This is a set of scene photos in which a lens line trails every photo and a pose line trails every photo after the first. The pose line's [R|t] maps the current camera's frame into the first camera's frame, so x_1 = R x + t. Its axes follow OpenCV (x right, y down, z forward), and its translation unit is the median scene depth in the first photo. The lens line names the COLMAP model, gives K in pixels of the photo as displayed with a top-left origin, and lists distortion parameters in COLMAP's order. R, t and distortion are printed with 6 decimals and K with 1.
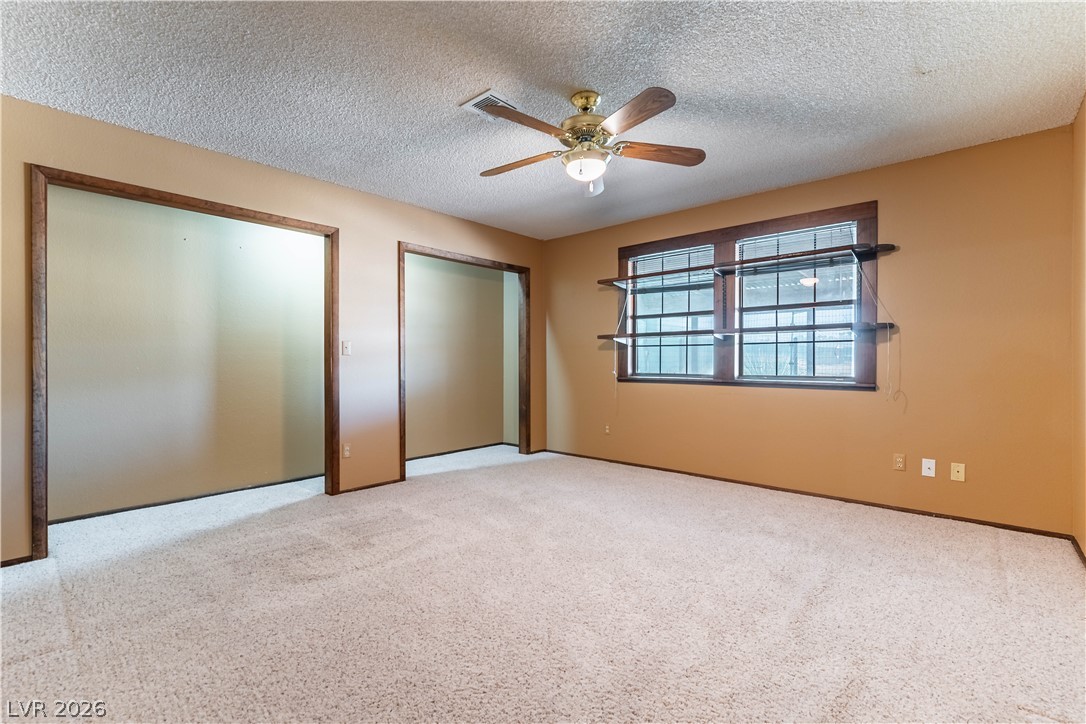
lens RADIAL K [[472.2, 0, 539.2], [0, 472.2, 360.3], [0, 0, 1]] dist [-0.002552, -0.000596]
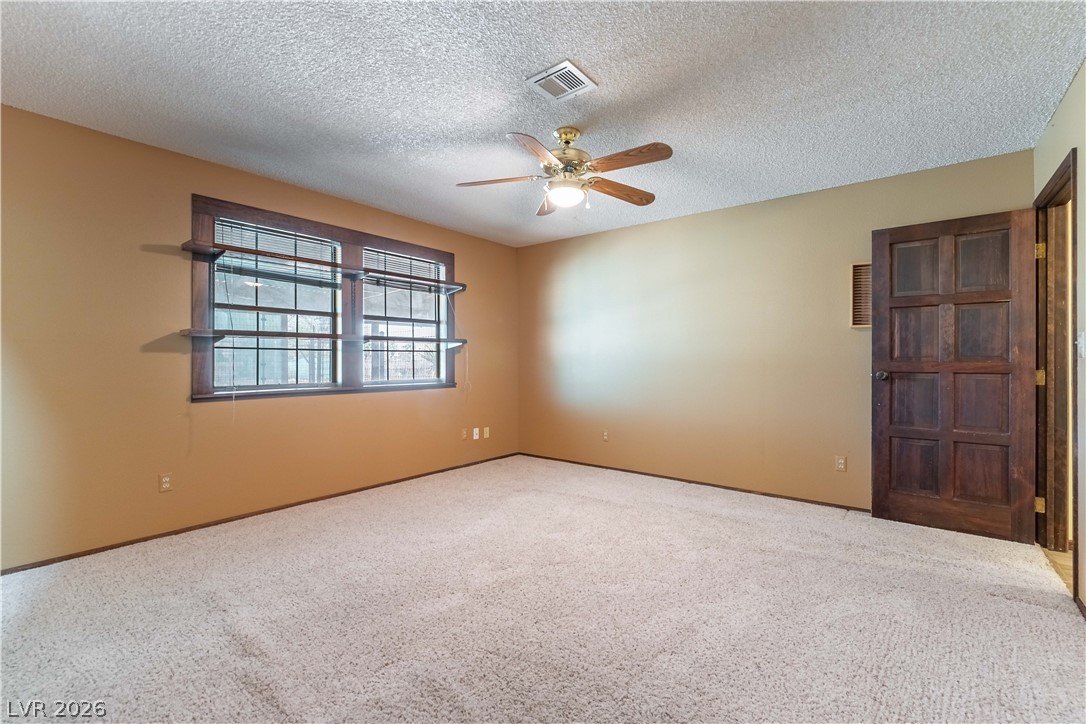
lens RADIAL K [[472.2, 0, 539.2], [0, 472.2, 362.3], [0, 0, 1]] dist [-0.002552, -0.000596]
pose [[-0.048086, 0.003293, 0.998838, -0.567770], [0.008220, 0.999962, -0.002901, -0.003729], [-0.998809, 0.008071, -0.048111, 0.645270]]
